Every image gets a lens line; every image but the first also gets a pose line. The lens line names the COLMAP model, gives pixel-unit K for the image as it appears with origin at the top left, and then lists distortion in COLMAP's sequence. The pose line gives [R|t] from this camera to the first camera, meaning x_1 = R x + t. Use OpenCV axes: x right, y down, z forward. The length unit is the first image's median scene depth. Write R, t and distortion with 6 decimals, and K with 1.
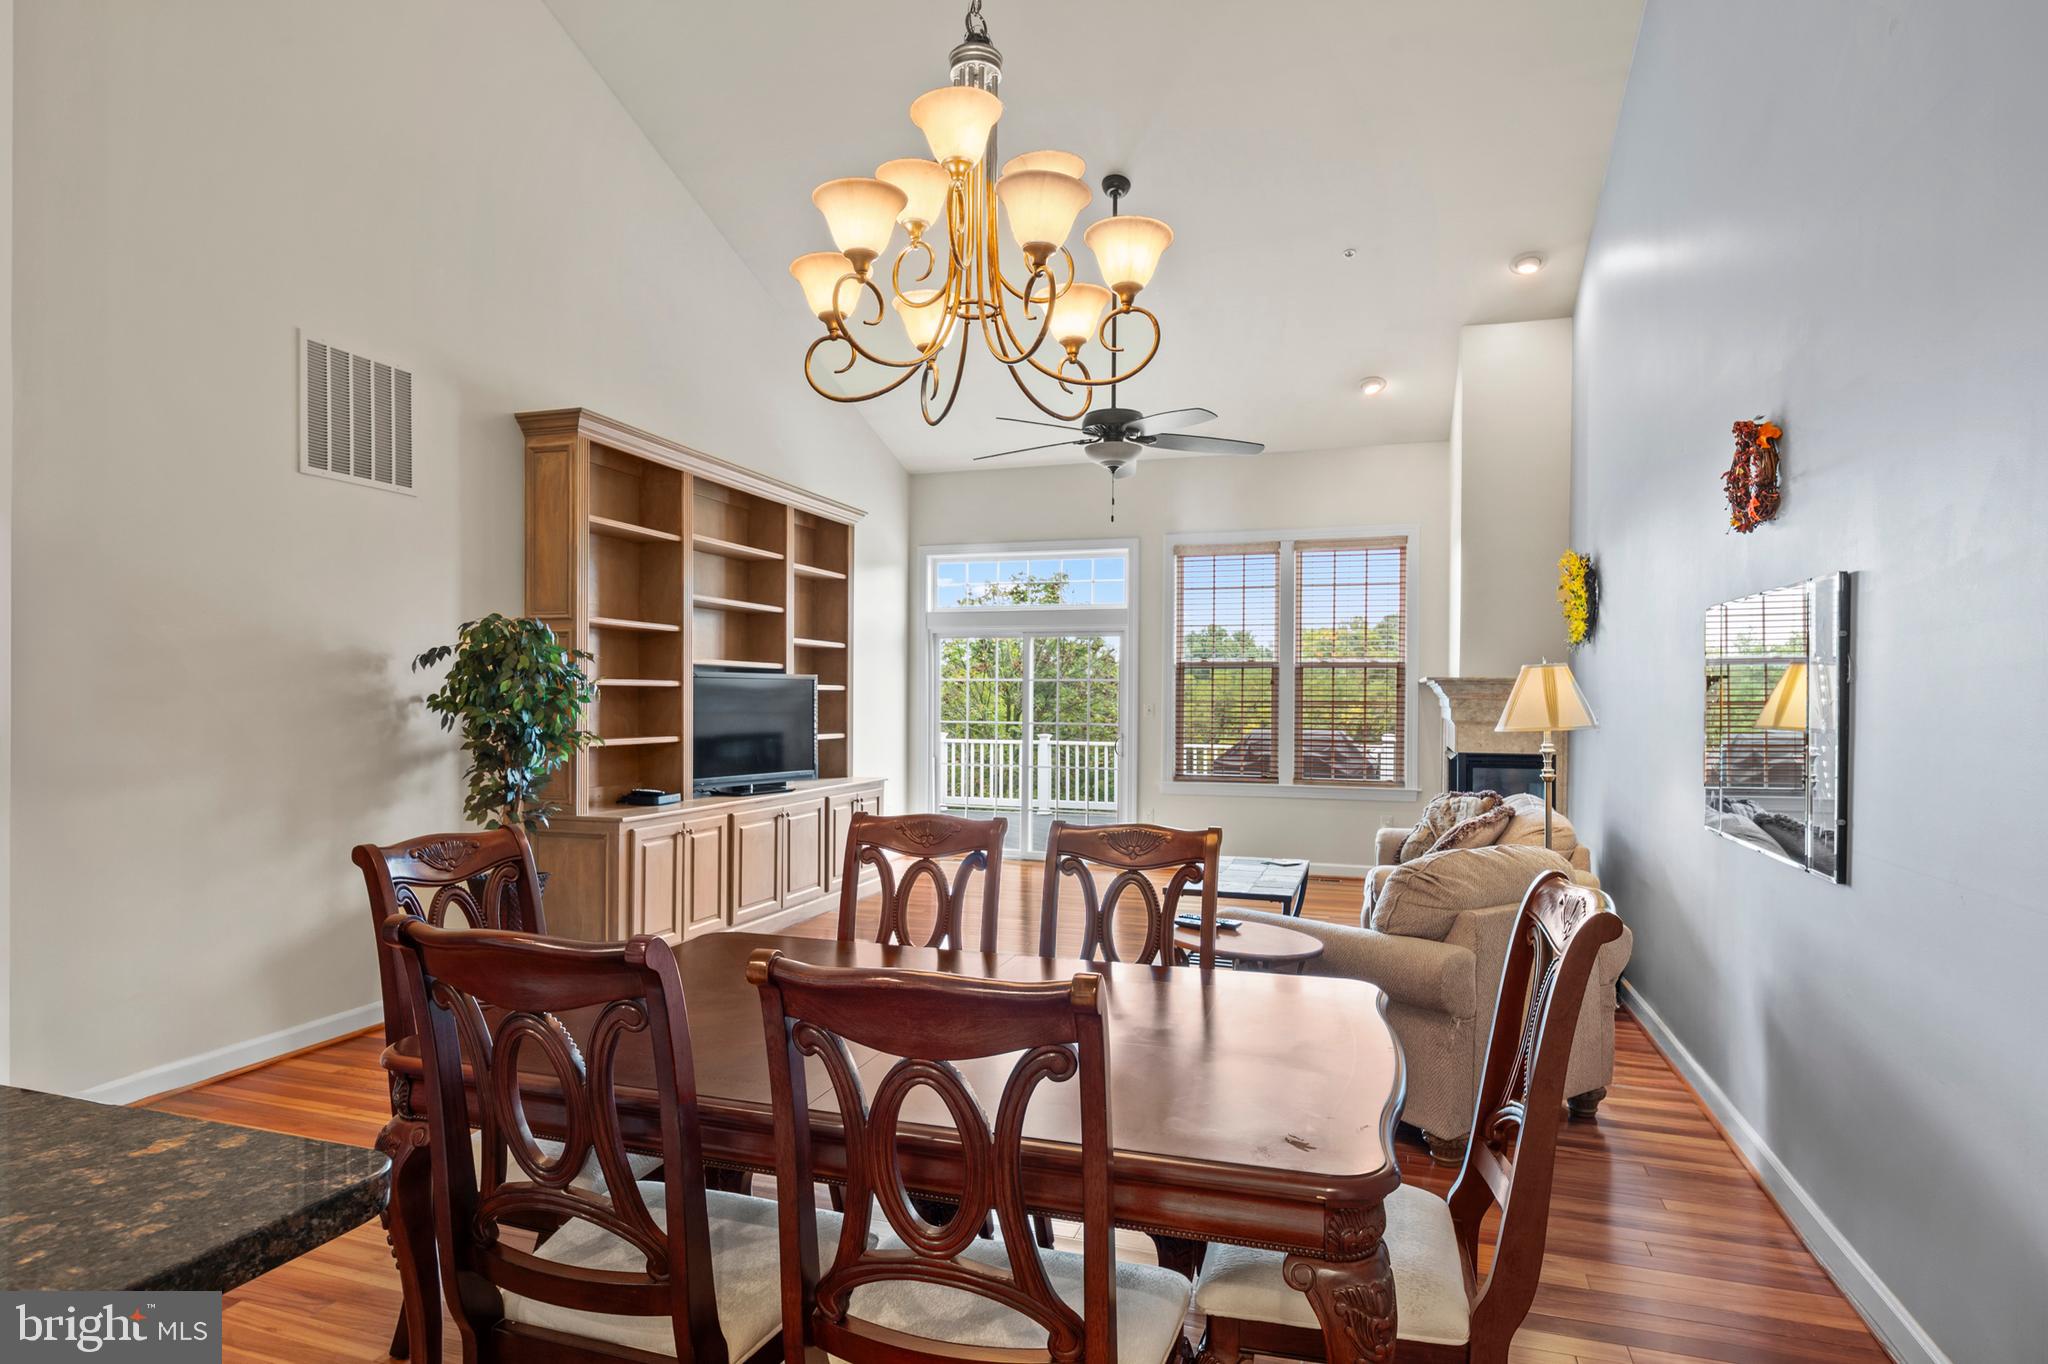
lens RADIAL K [[1121.9, 0, 1010.8], [0, 1121.9, 708.6], [0, 0, 1]] dist [-0.000615, -0.000094]
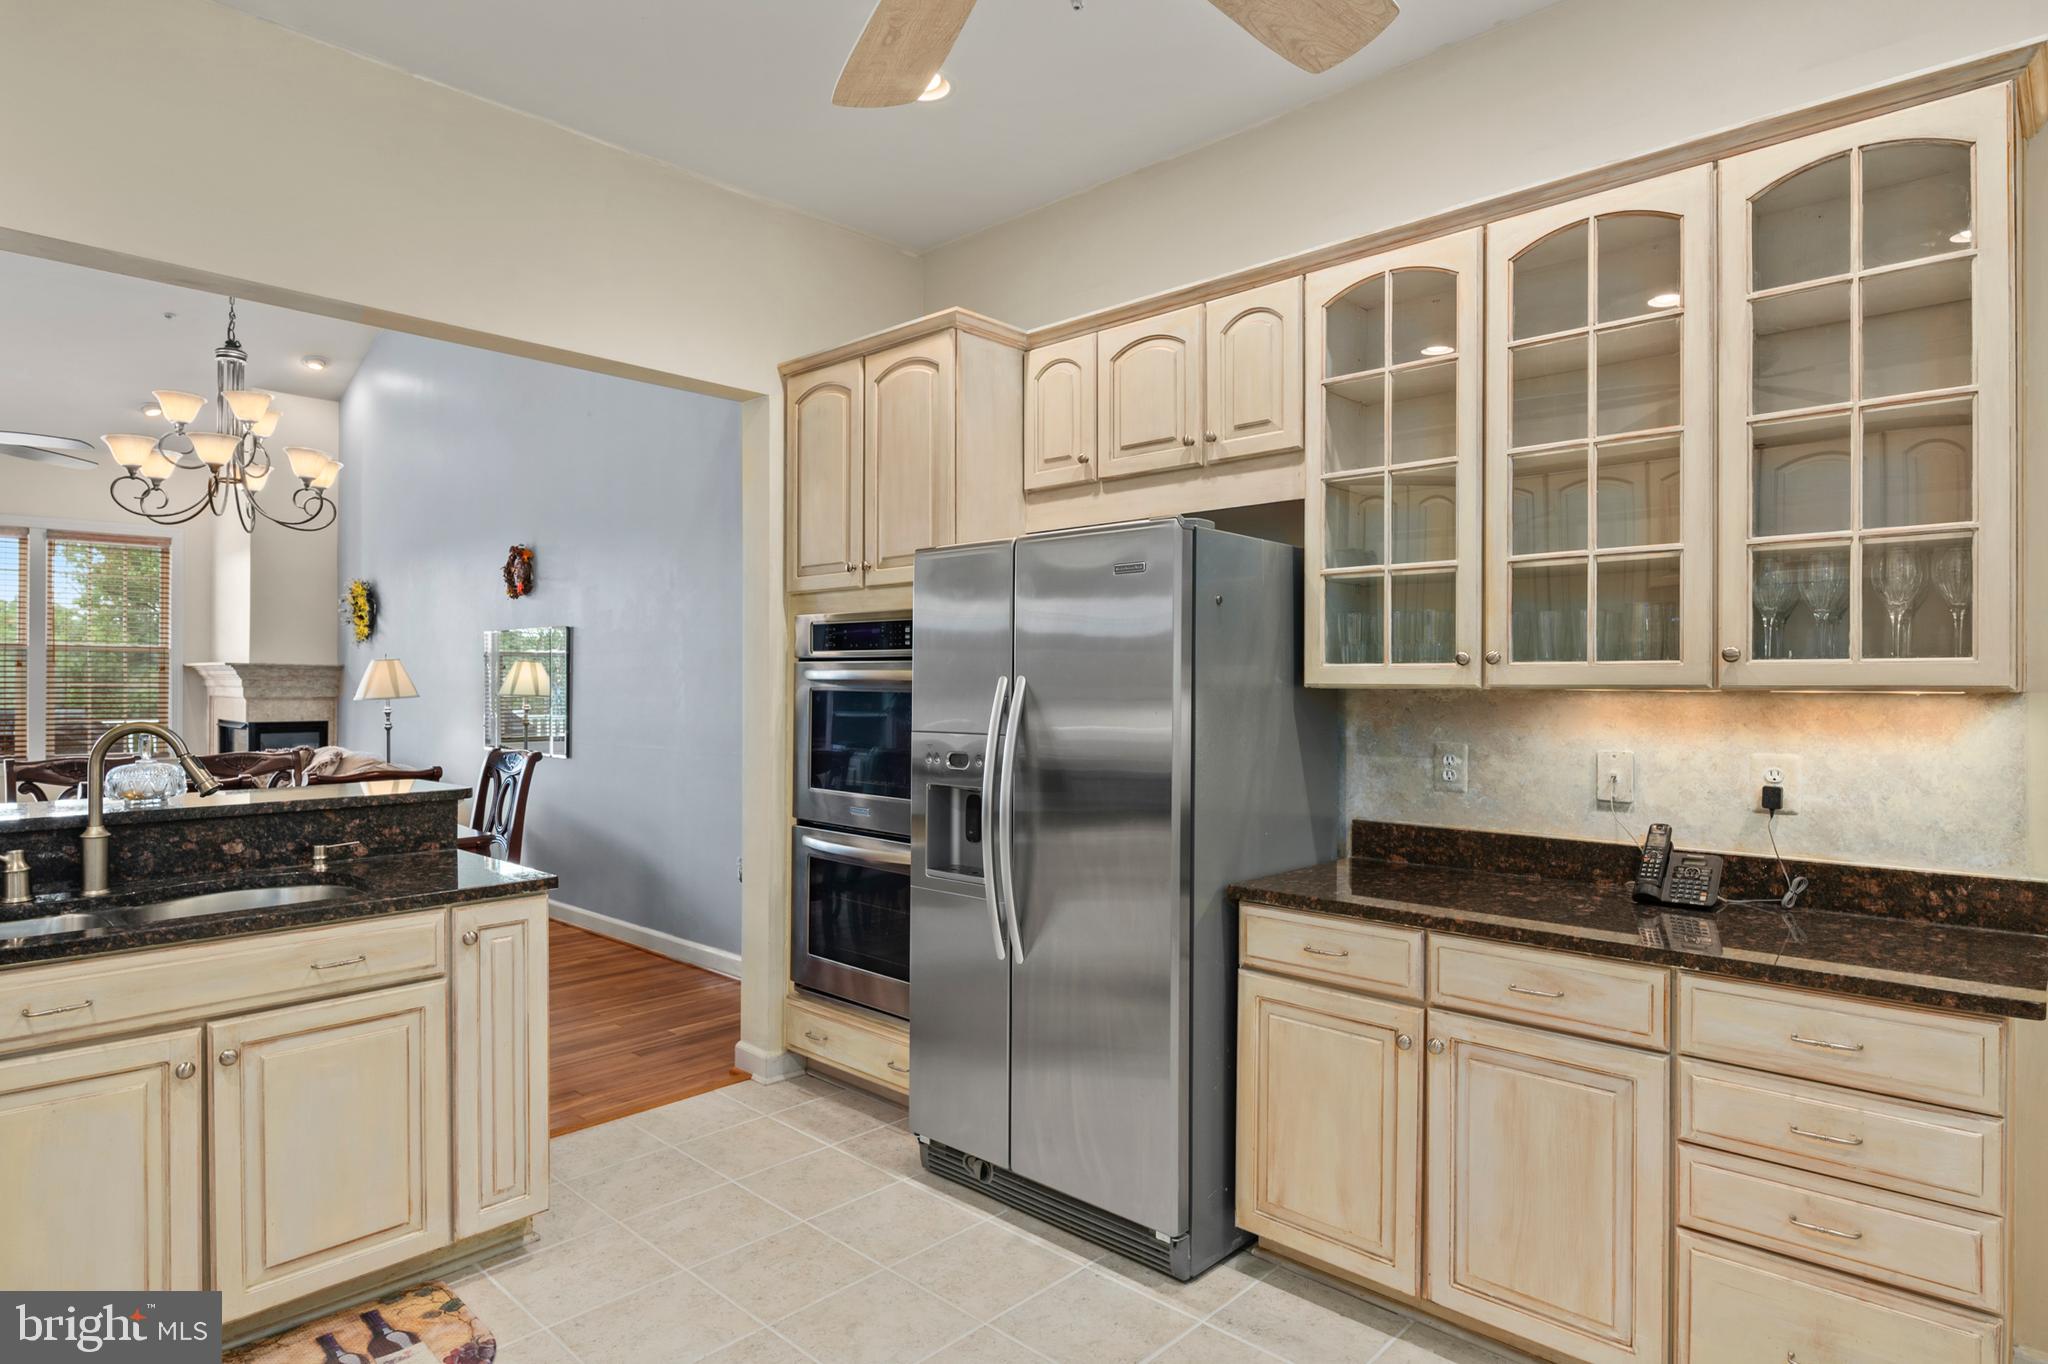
lens RADIAL K [[1125.1, 0, 1024.0], [0, 1125.1, 682.0], [0, 0, 1]] dist [-0.005731, -0.001636]
pose [[0.427805, -0.002096, 0.903869, -0.406676], [0.007719, 0.999969, -0.001335, 0.002383], [-0.903838, 0.007548, 0.427808, -0.364017]]
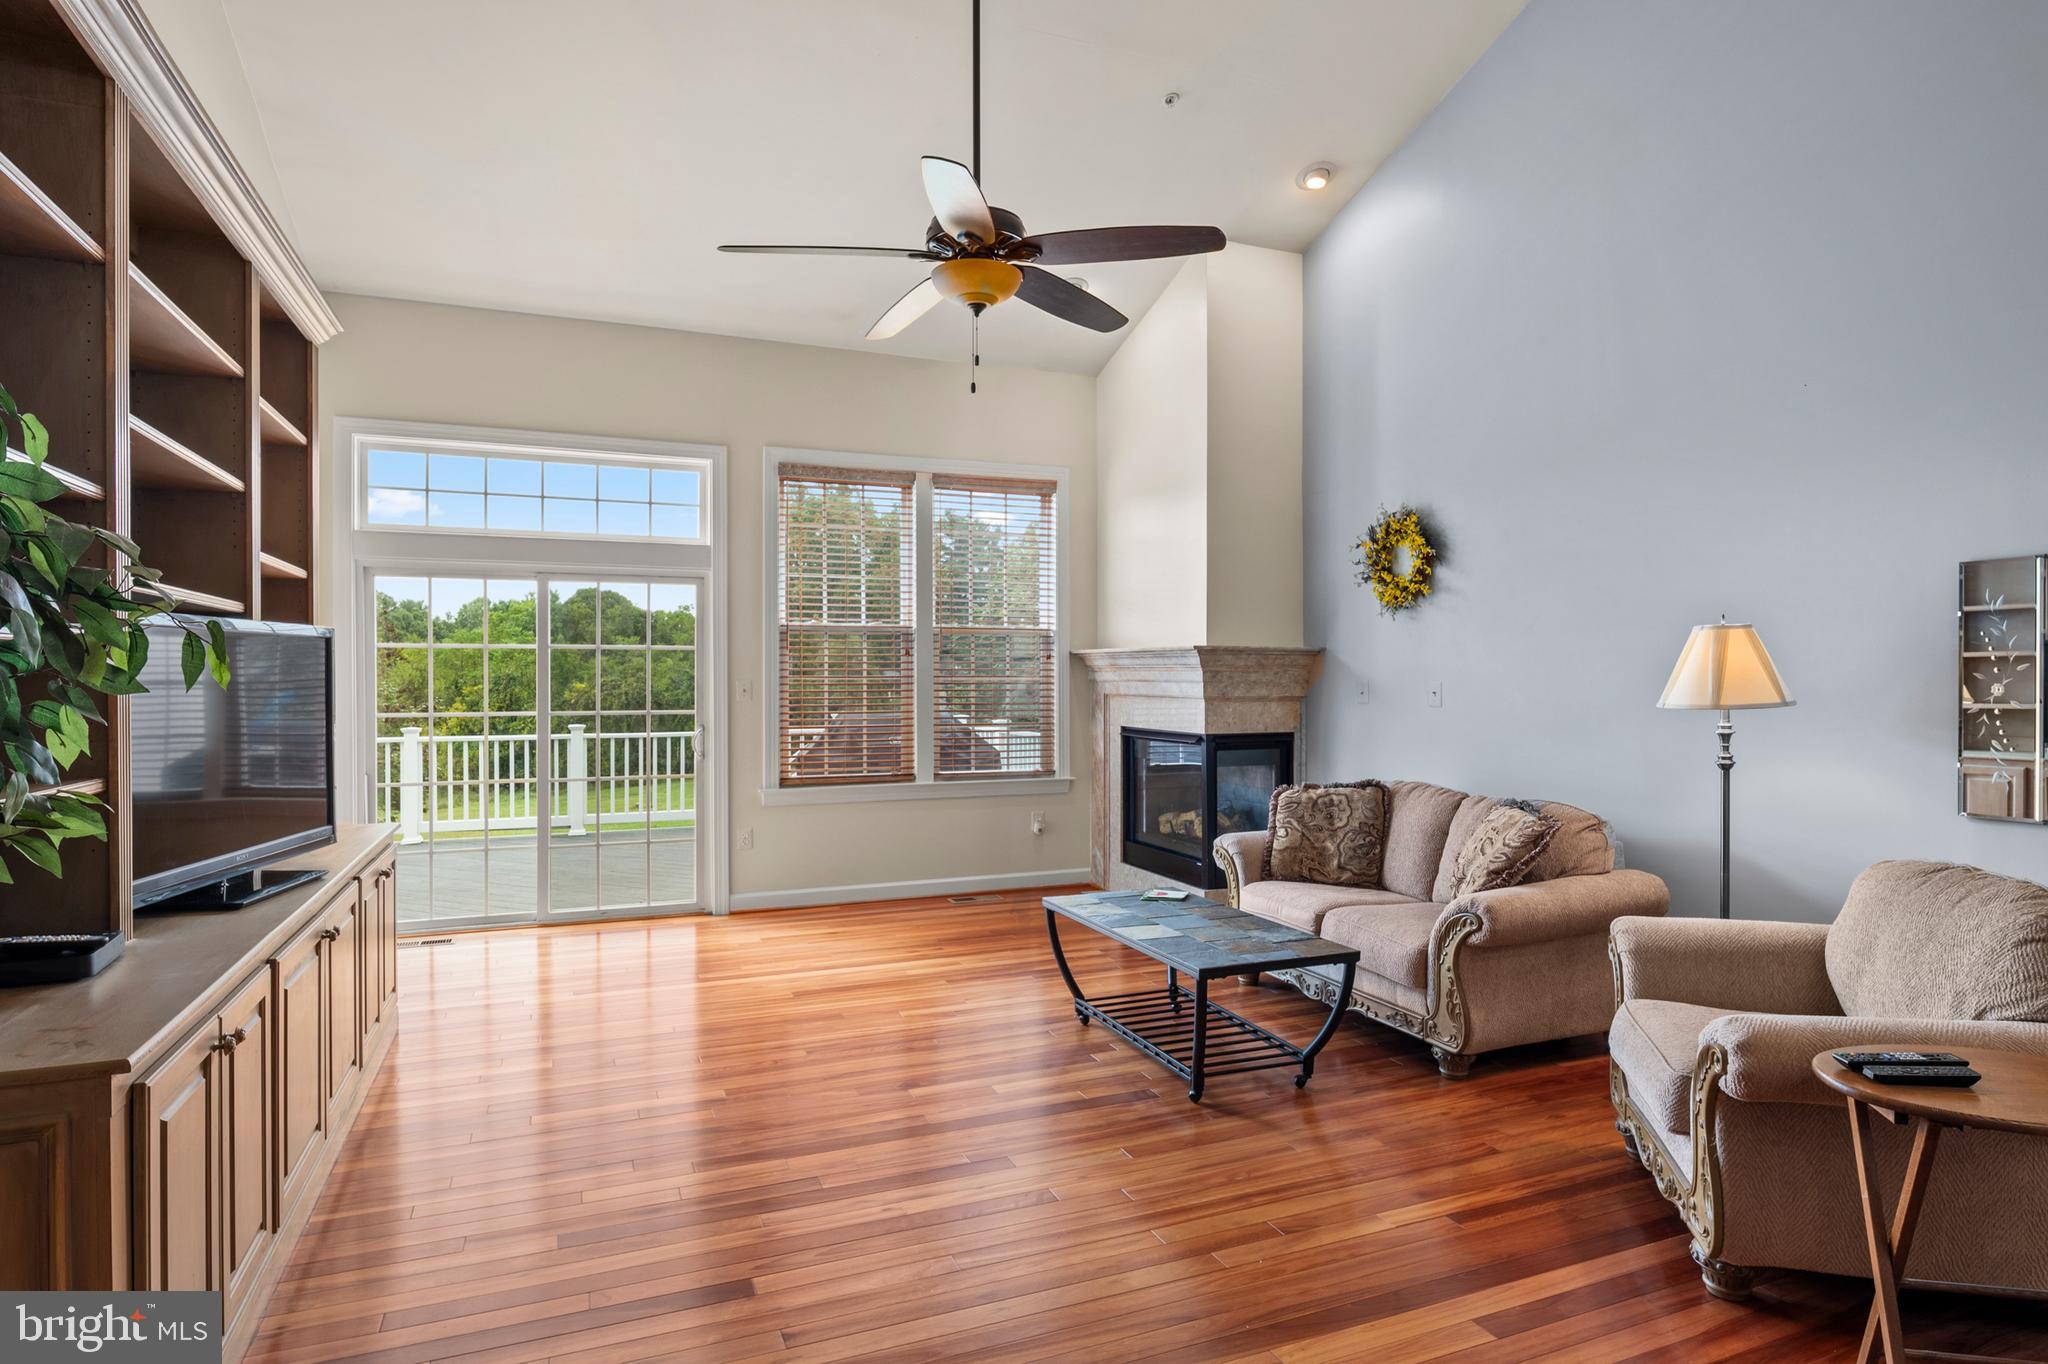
lens RADIAL K [[1125.1, 0, 1024.0], [0, 1125.1, 682.0], [0, 0, 1]] dist [-0.005731, -0.001636]
pose [[0.763717, -0.008893, 0.645490, -0.285088], [0.011291, 0.999936, 0.000418, -0.002743], [-0.645453, 0.006969, 0.763768, 0.477684]]
